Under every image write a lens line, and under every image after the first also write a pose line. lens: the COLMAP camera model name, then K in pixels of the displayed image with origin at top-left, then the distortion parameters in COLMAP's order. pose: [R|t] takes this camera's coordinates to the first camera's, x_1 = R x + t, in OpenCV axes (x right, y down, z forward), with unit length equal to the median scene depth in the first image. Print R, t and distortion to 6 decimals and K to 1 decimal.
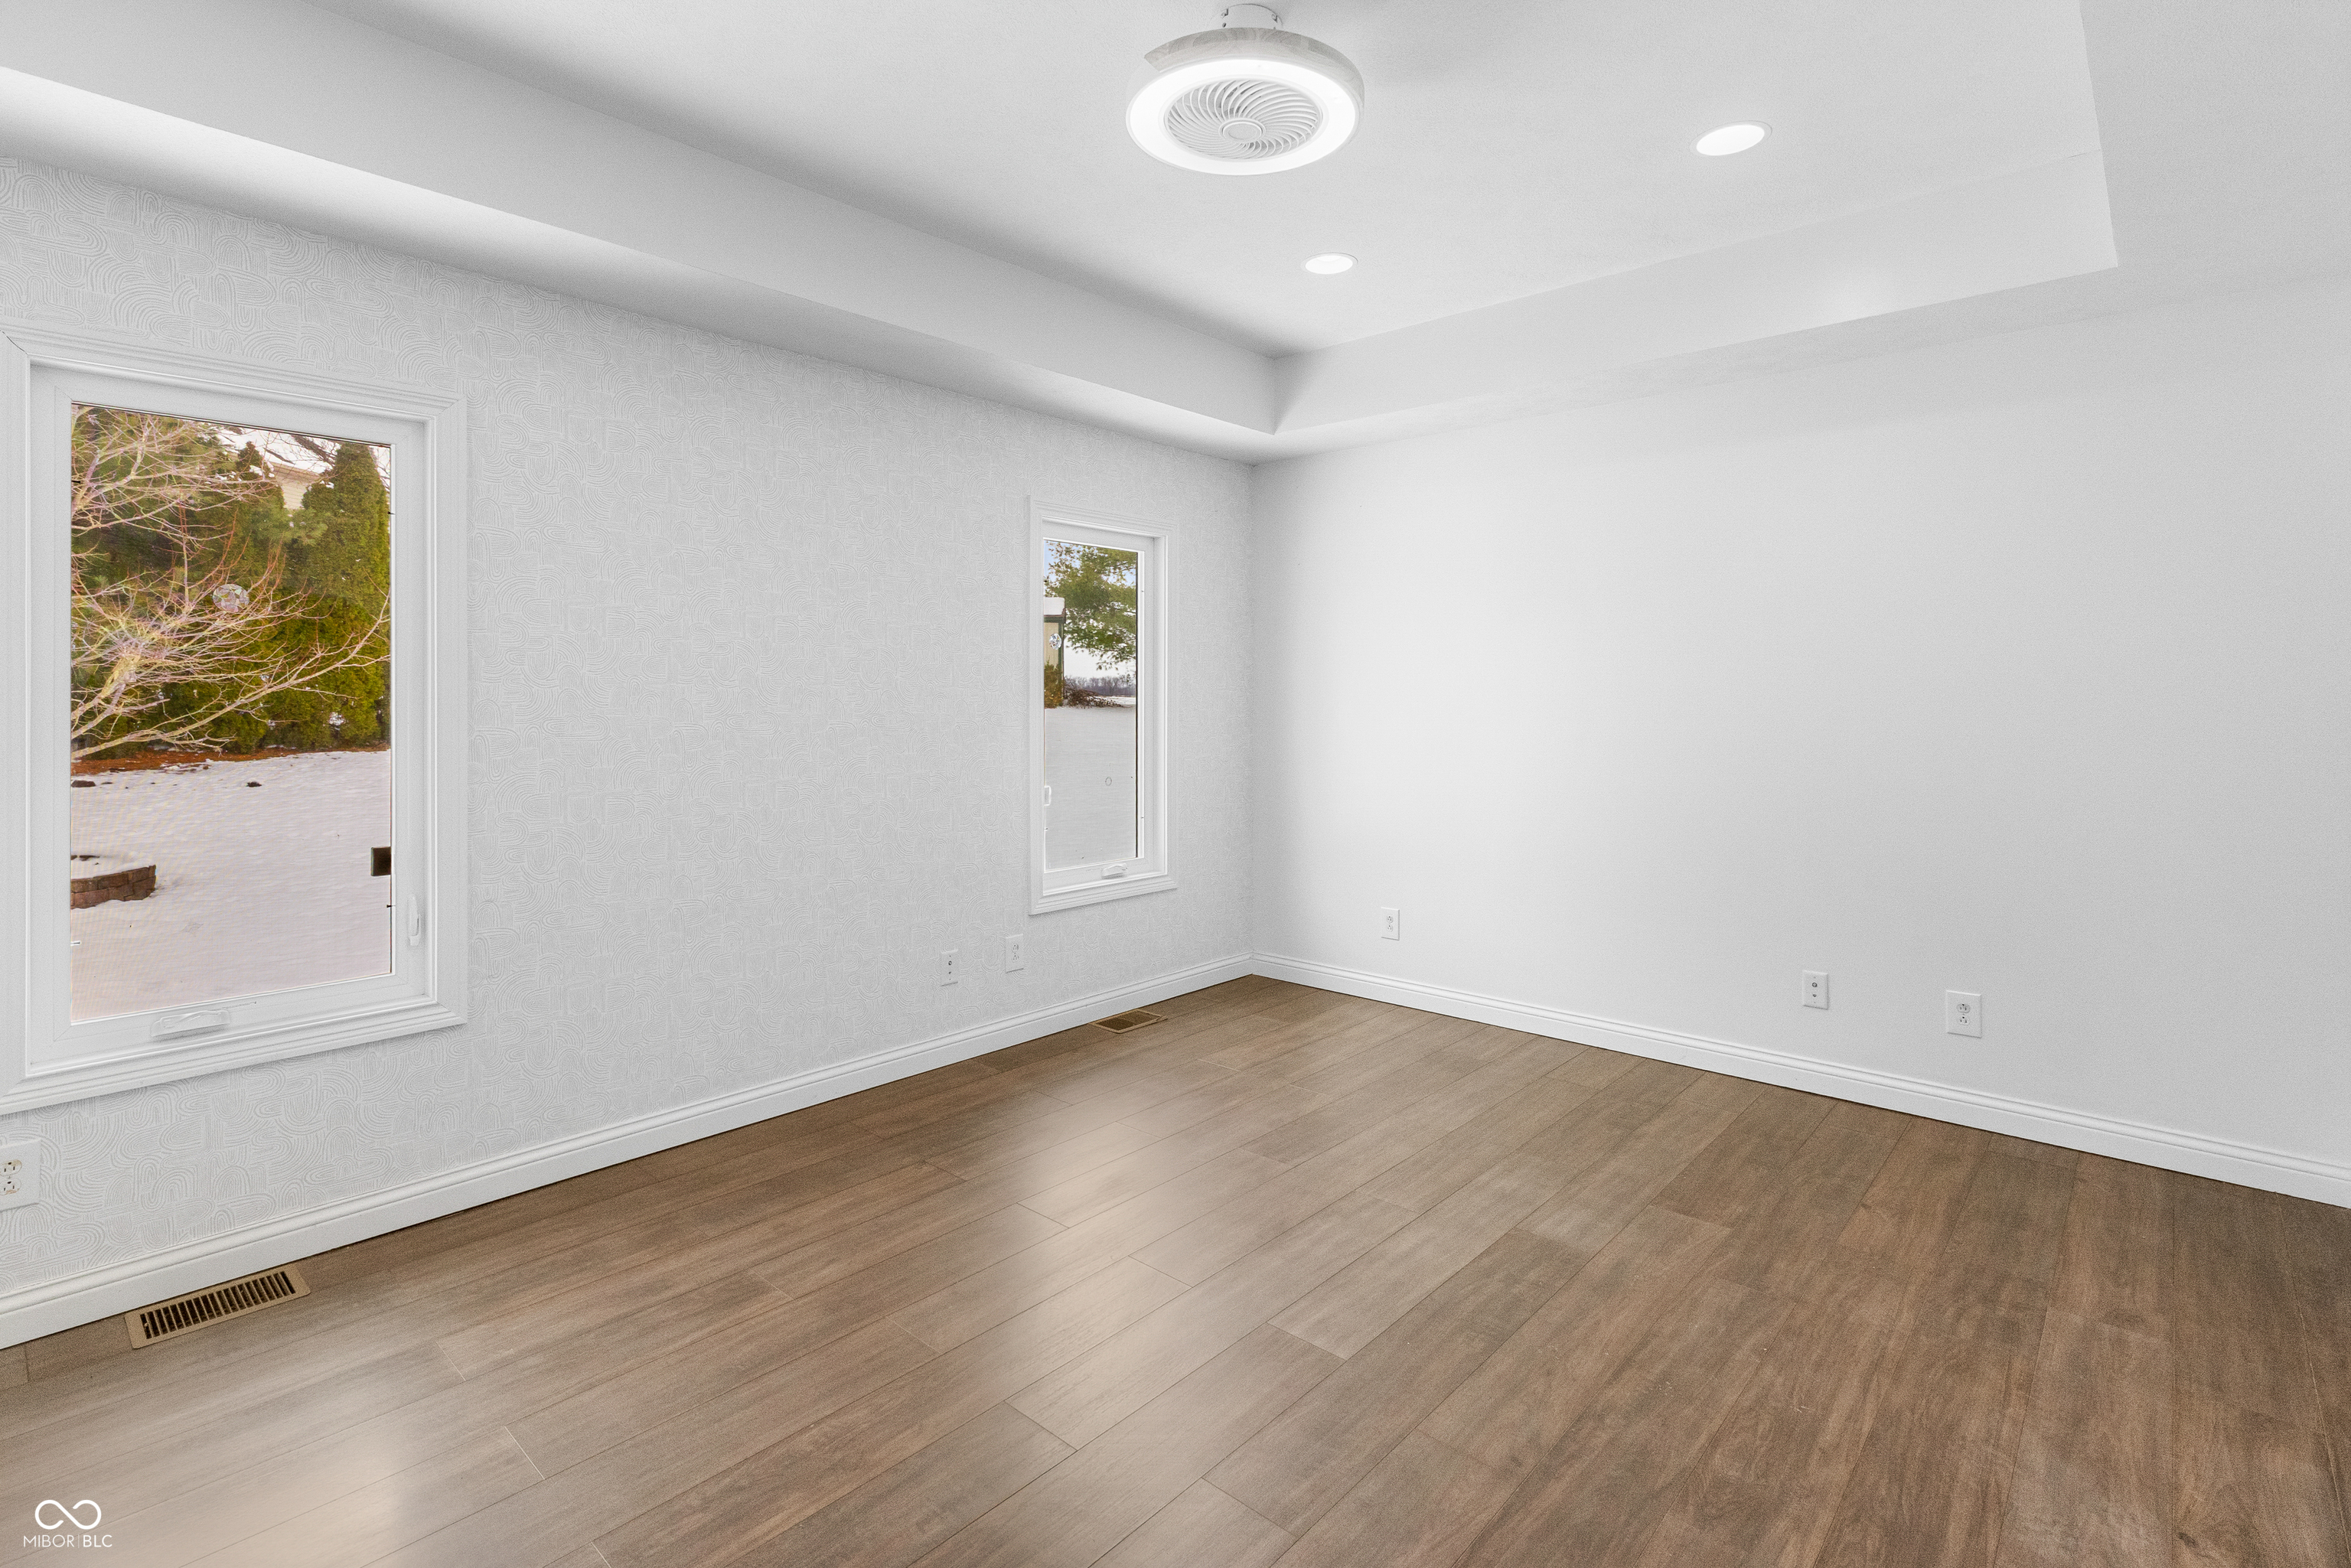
lens RADIAL K [[1110.2, 0, 1146.5], [0, 1110.2, 716.7], [0, 0, 1]] dist [0.035512, -0.000137]
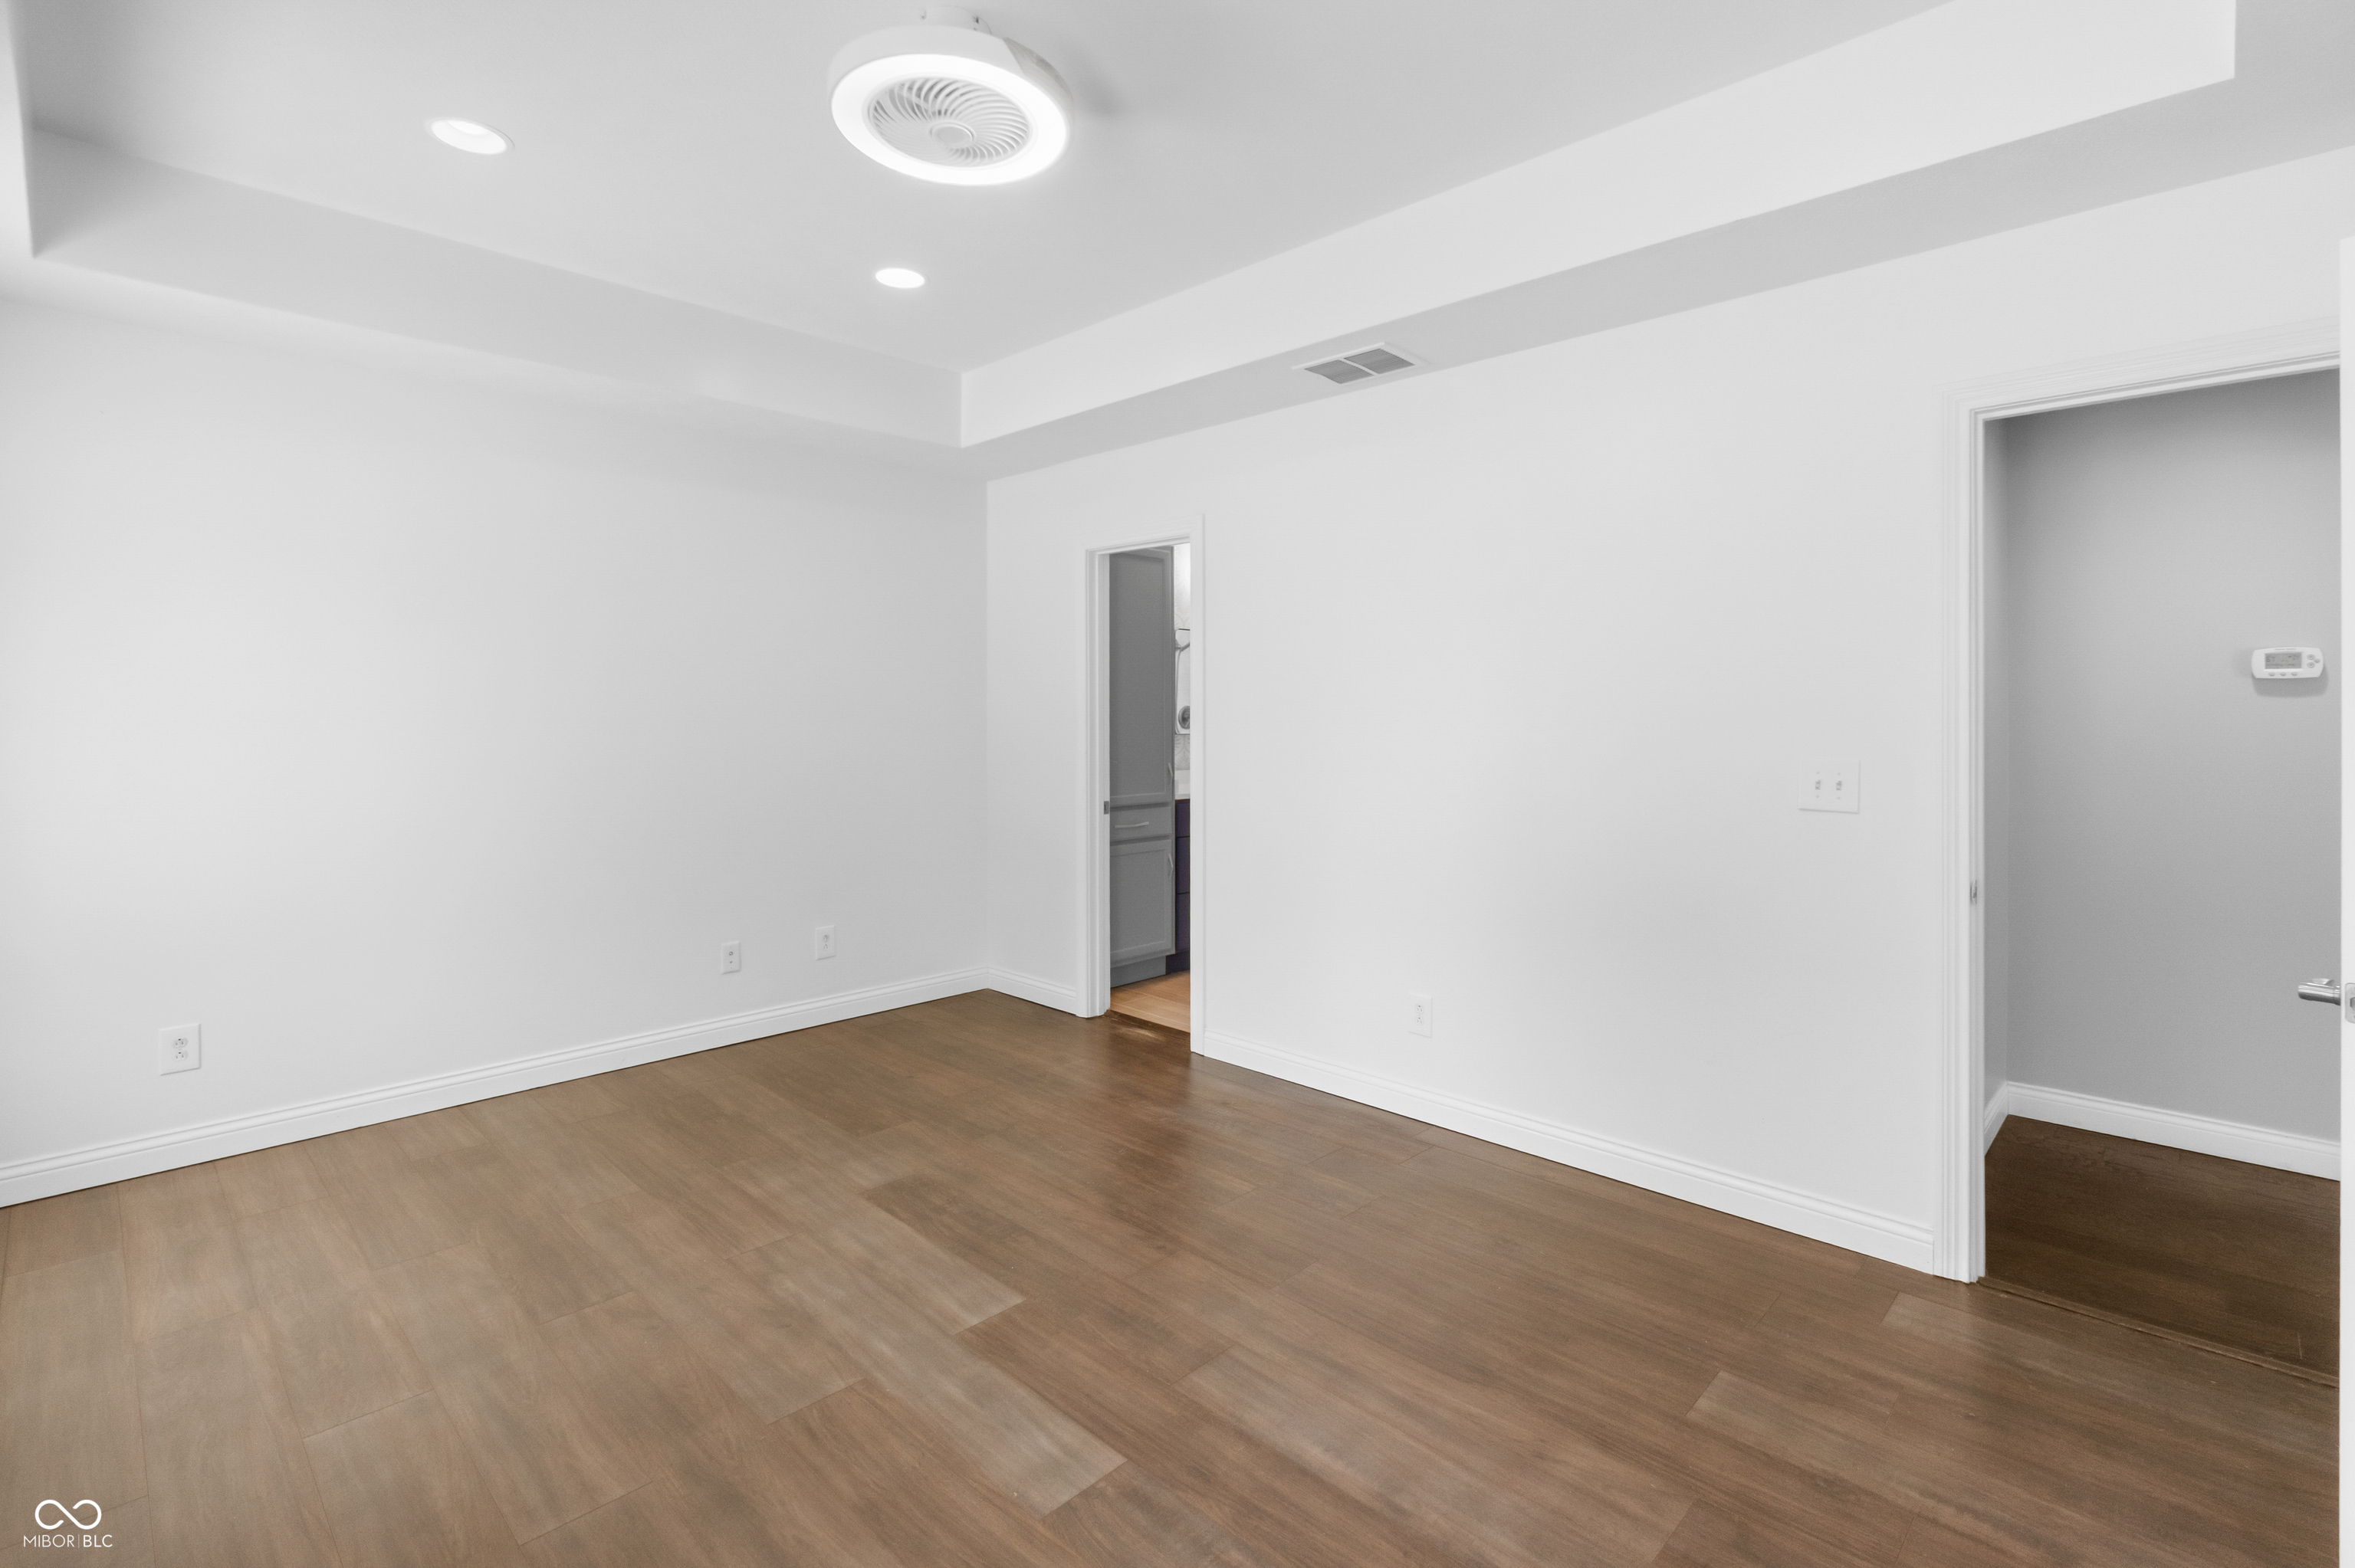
lens RADIAL K [[1106.5, 0, 1166.6], [0, 1106.5, 742.2], [0, 0, 1]] dist [-0.001063, -0.000208]
pose [[0.044883, -0.029348, 0.998561, -0.770768], [0.019981, 0.999395, 0.028474, -0.013867], [-0.998792, 0.018675, 0.045442, 0.676325]]
